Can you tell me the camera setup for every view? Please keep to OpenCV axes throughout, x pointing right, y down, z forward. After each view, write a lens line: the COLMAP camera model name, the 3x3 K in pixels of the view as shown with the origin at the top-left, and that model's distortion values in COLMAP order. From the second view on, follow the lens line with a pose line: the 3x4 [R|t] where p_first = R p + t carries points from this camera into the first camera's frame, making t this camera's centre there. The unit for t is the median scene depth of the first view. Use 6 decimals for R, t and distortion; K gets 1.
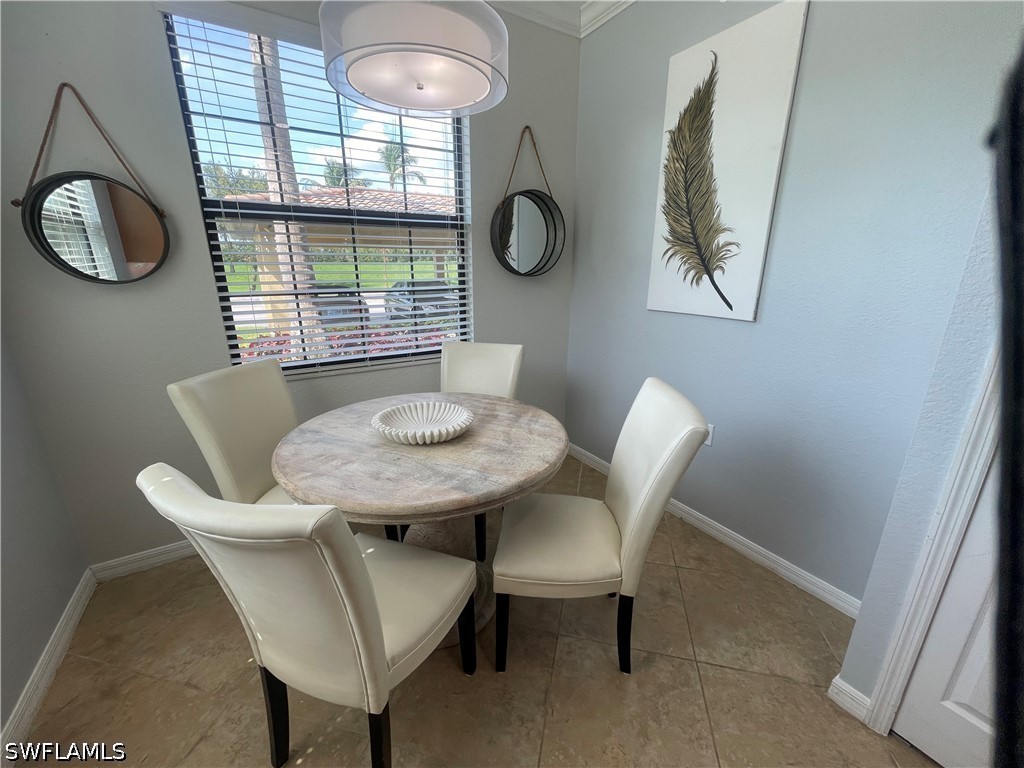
lens RADIAL K [[412.4, 0, 509.1], [0, 412.4, 390.9], [0, 0, 1]] dist [-0.004804, 0.001073]
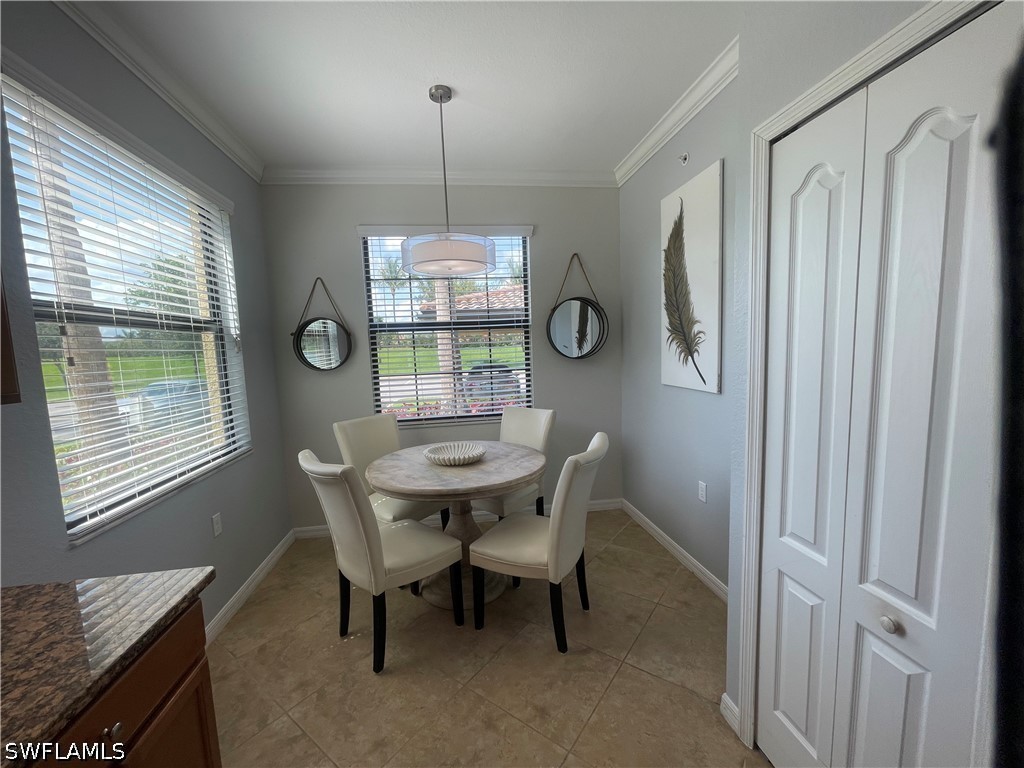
lens RADIAL K [[412.4, 0, 509.1], [0, 412.4, 390.9], [0, 0, 1]] dist [-0.004804, 0.001073]
pose [[0.916410, 0.005832, -0.400199, 0.494560], [-0.076856, 0.983850, -0.161653, 0.062307], [0.392793, 0.178898, 0.902058, -0.314292]]
